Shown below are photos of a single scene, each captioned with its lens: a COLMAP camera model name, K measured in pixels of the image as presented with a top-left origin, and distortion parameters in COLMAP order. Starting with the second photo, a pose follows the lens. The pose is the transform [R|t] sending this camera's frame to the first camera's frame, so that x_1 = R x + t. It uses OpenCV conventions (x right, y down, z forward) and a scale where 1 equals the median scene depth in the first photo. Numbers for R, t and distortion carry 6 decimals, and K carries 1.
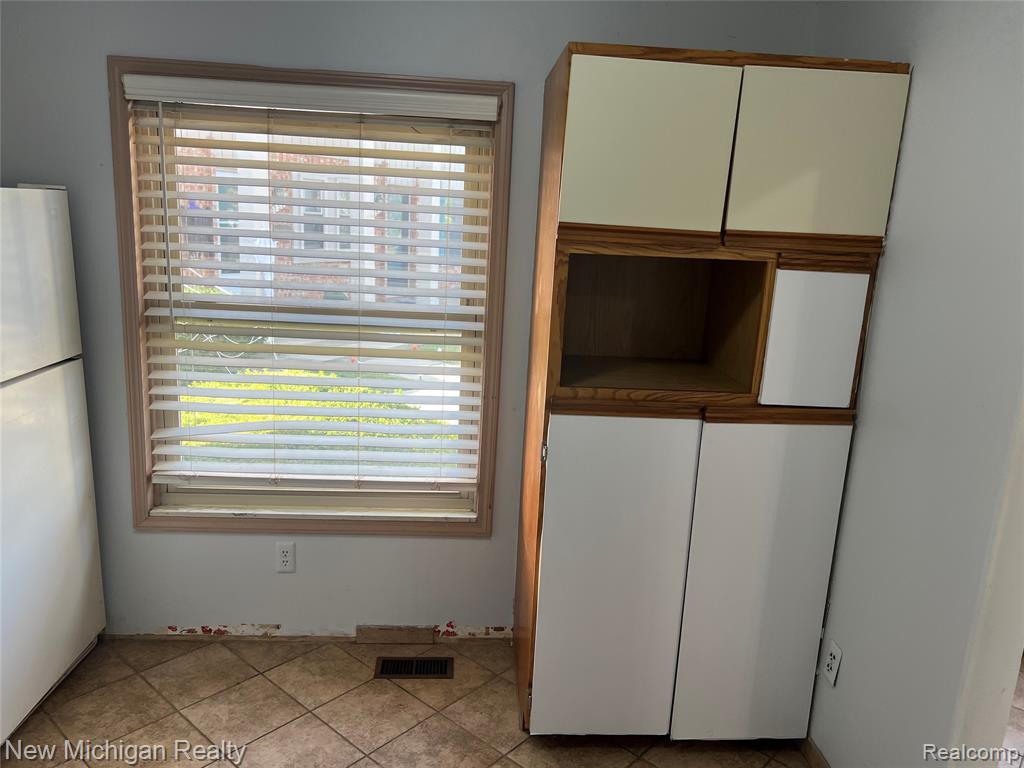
lens RADIAL K [[779.7, 0, 510.4], [0, 779.7, 379.9], [0, 0, 1]] dist [0.041309, -0.017344]
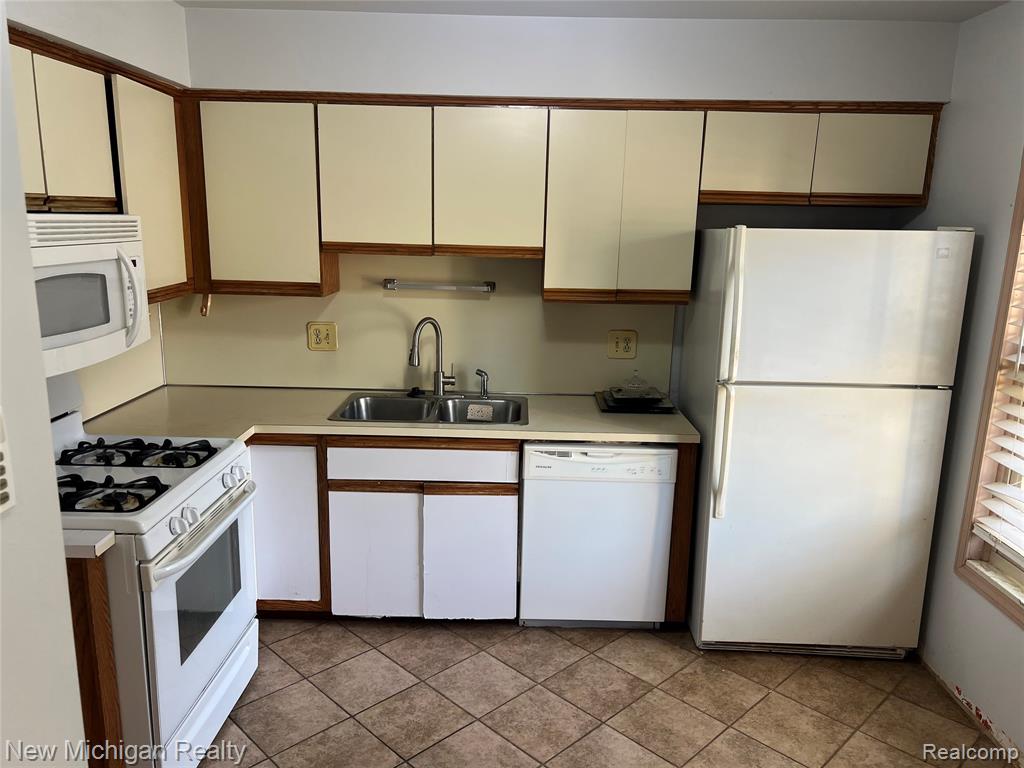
lens RADIAL K [[779.7, 0, 512.8], [0, 779.7, 390.0], [0, 0, 1]] dist [0.041309, -0.017344]
pose [[-0.049479, 0.168473, -0.984464, 0.512909], [-0.233255, 0.956465, 0.175405, -0.076239], [0.971156, 0.238310, -0.008028, 0.443513]]
